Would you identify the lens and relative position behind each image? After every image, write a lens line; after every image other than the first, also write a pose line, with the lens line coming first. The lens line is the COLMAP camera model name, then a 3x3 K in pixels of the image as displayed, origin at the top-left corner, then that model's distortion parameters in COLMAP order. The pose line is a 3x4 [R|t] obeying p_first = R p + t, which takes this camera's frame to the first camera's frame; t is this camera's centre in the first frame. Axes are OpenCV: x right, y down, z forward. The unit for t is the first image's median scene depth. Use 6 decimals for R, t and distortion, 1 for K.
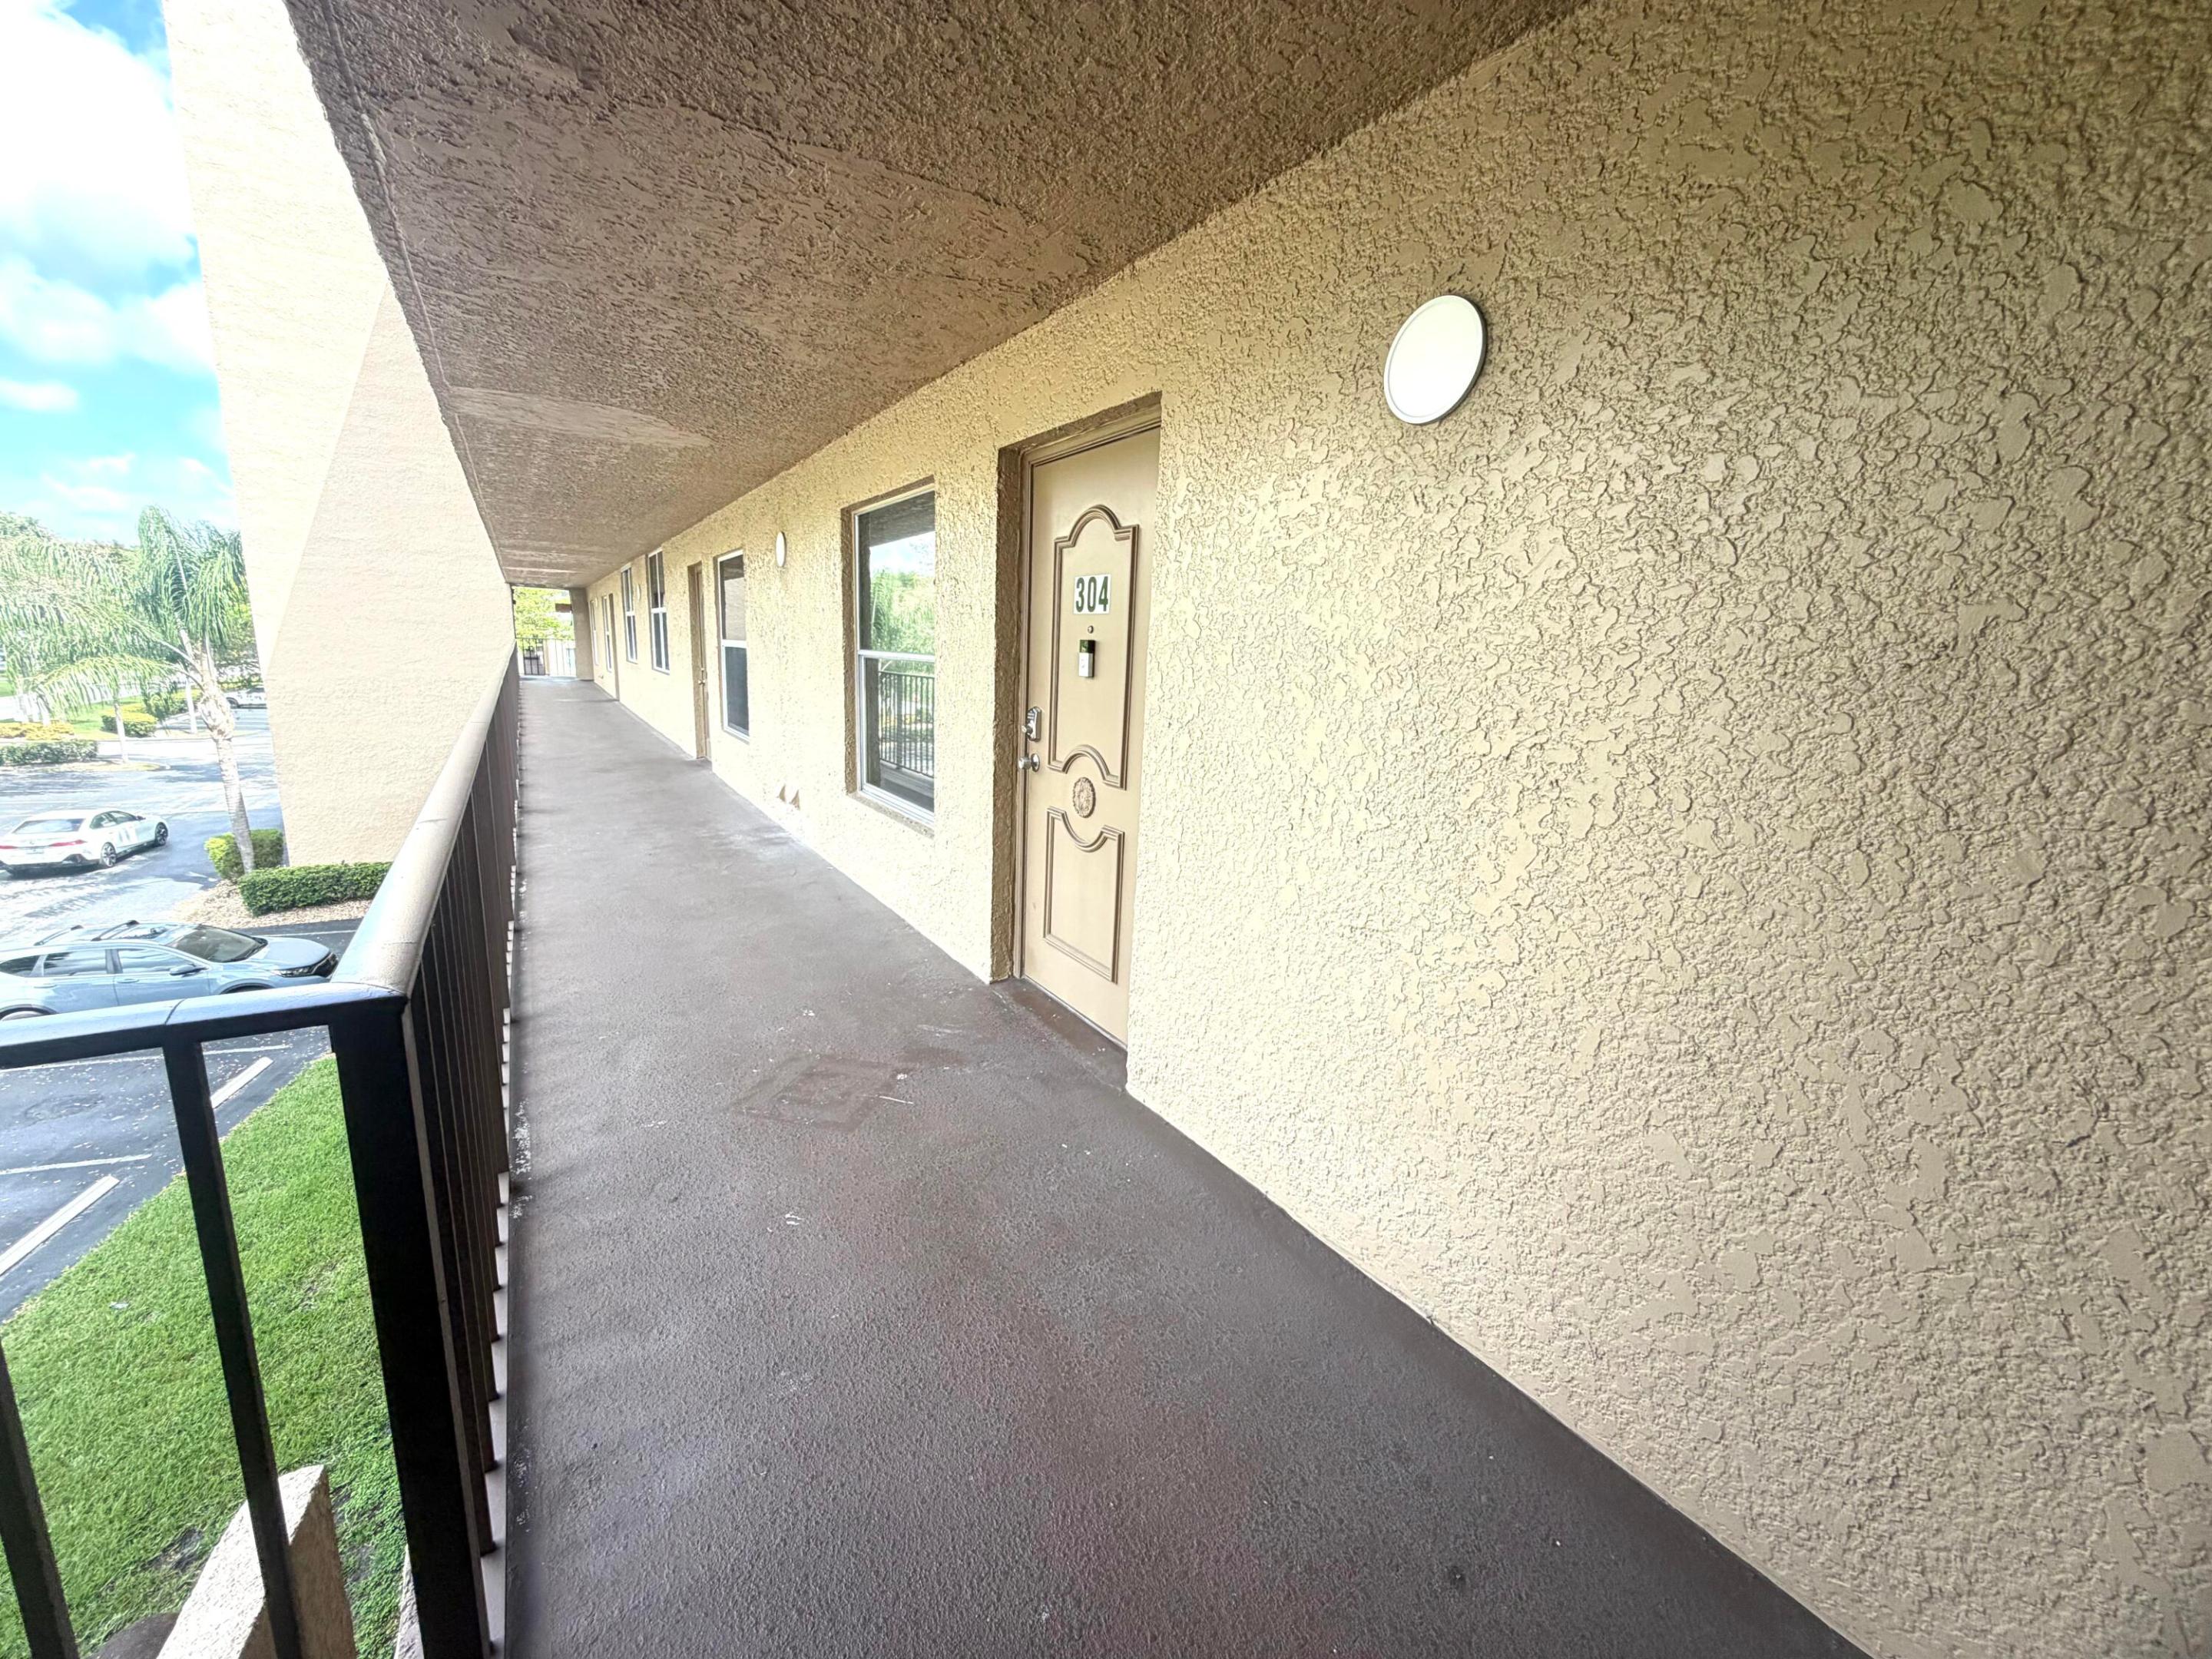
lens RADIAL K [[881.1, 0, 1102.1], [0, 881.1, 831.9], [0, 0, 1]] dist [-0.000251, 0.000131]
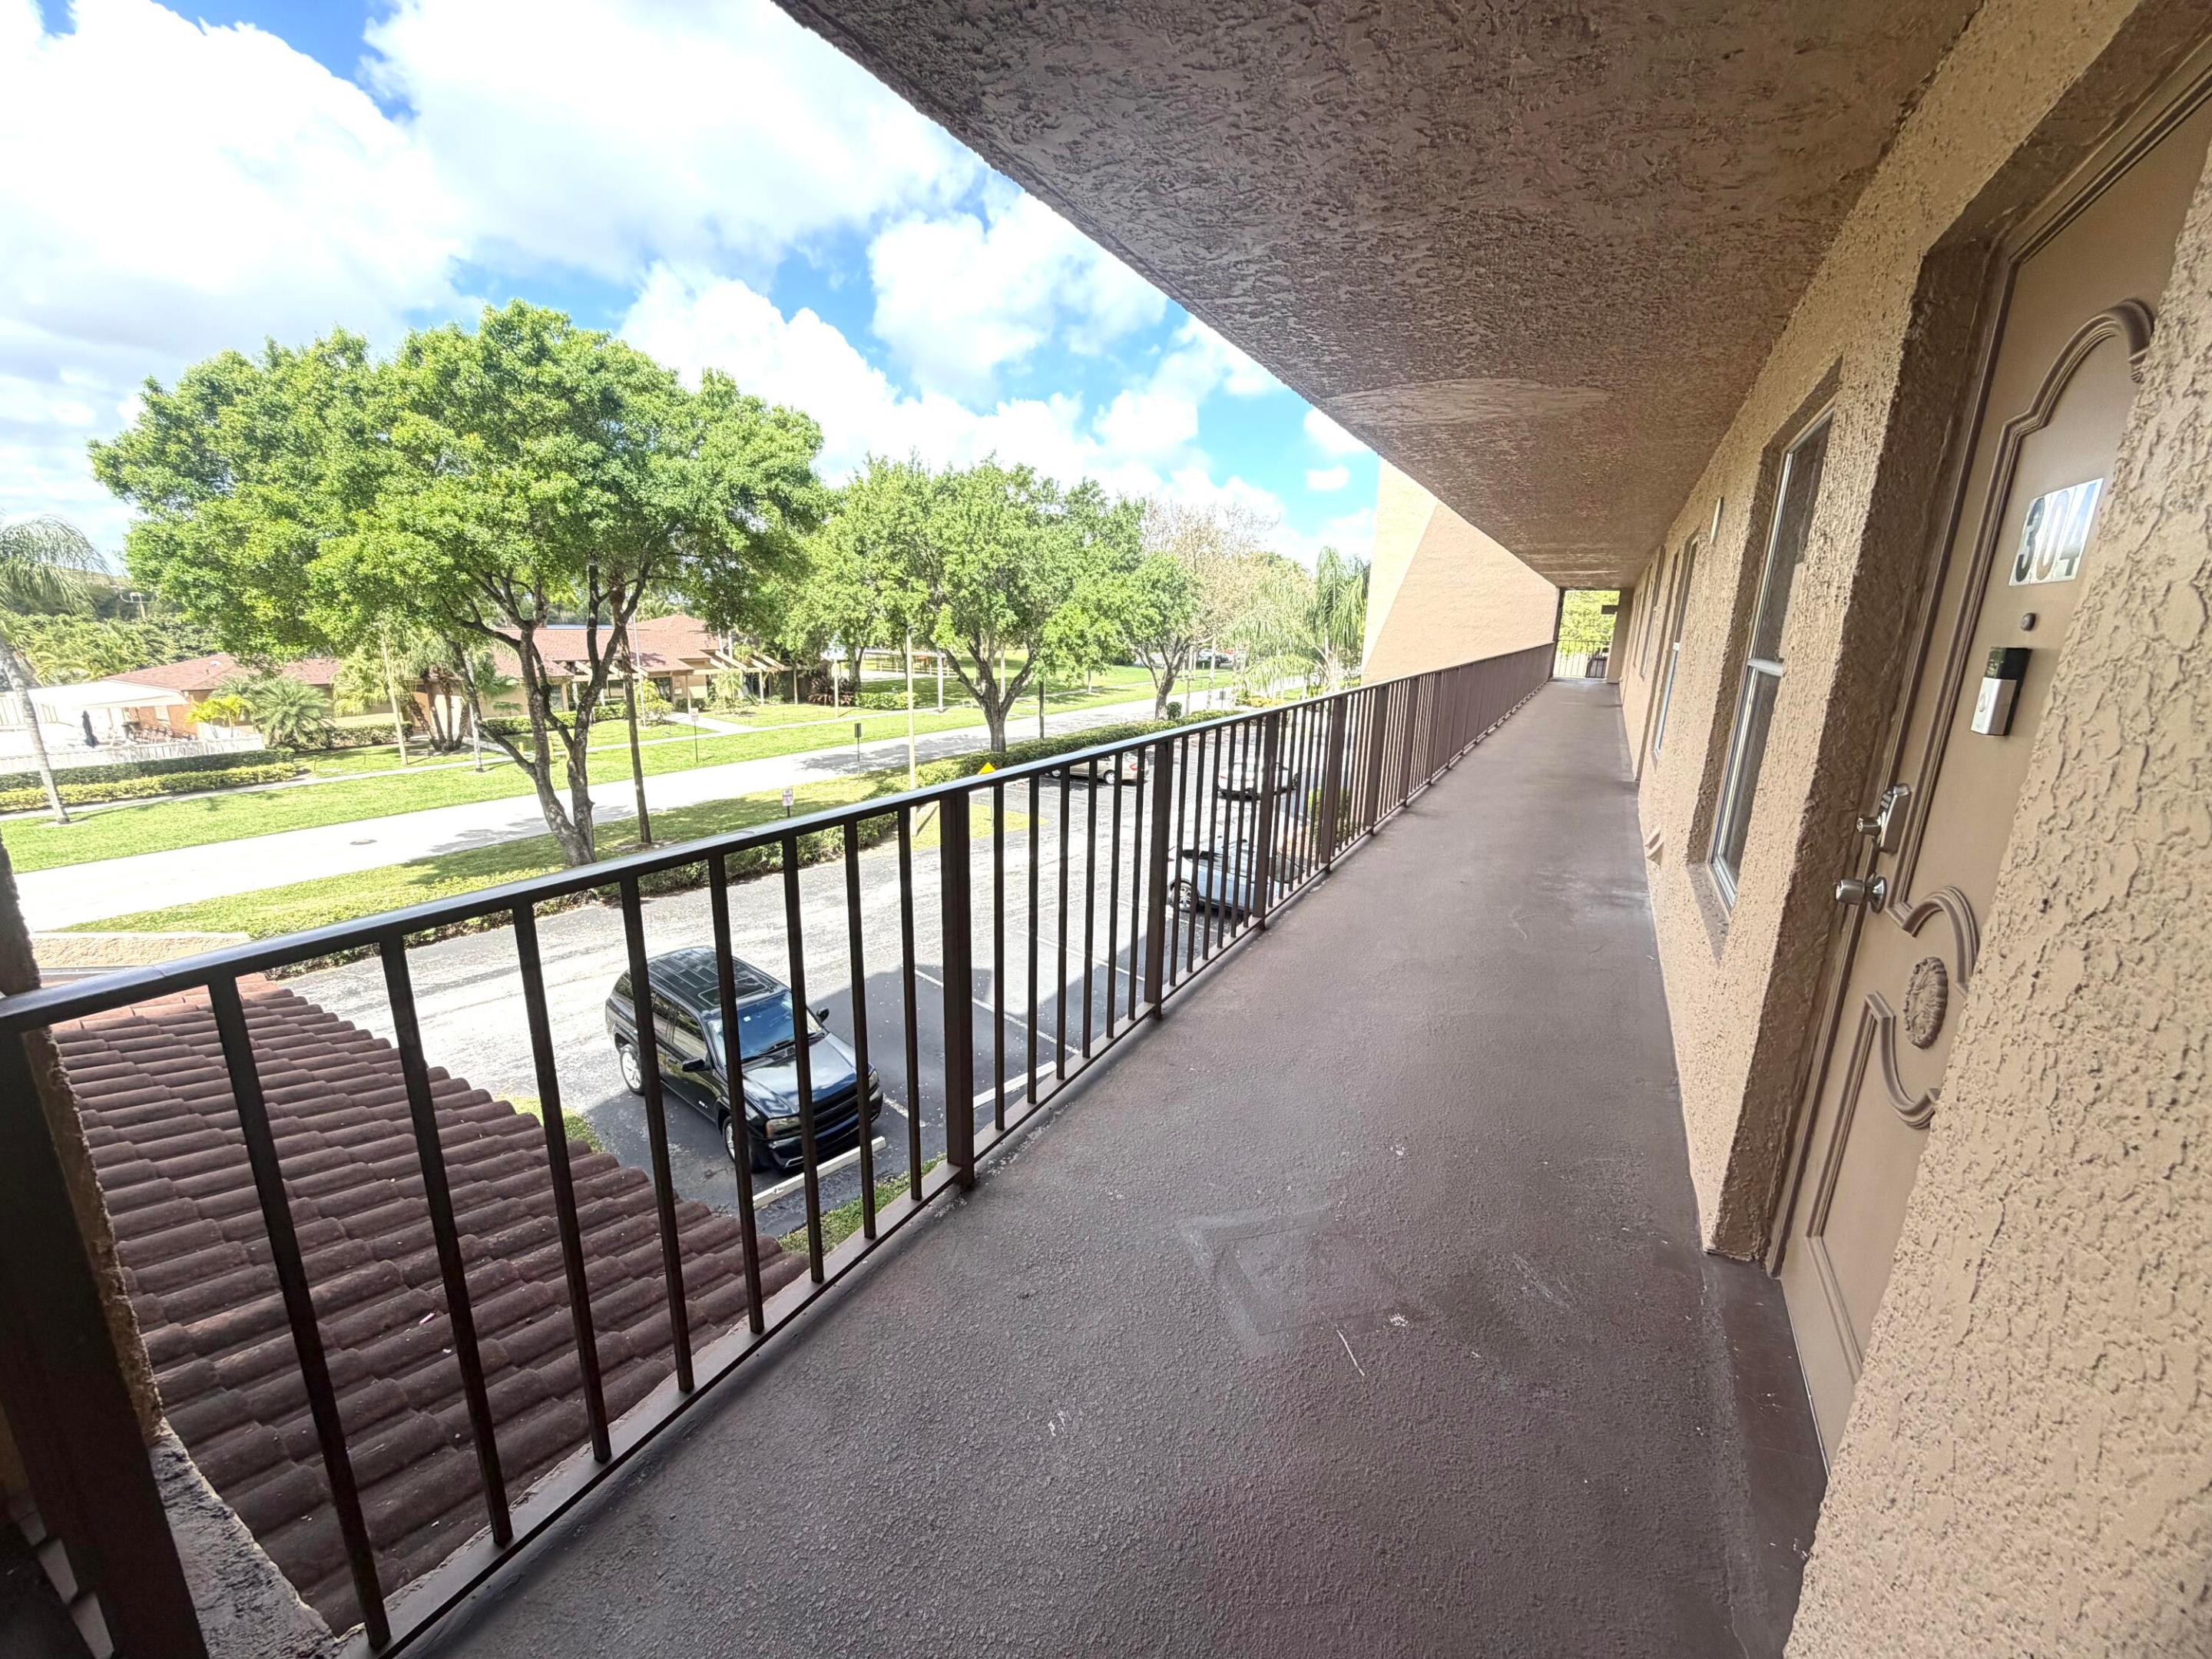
lens RADIAL K [[881.1, 0, 1105.2], [0, 881.1, 832.1], [0, 0, 1]] dist [-0.000251, 0.000131]
pose [[0.467057, 0.180836, -0.865538, 0.156997], [-0.181998, 0.977565, 0.106033, -0.096573], [0.865294, 0.108003, 0.489491, 0.425289]]
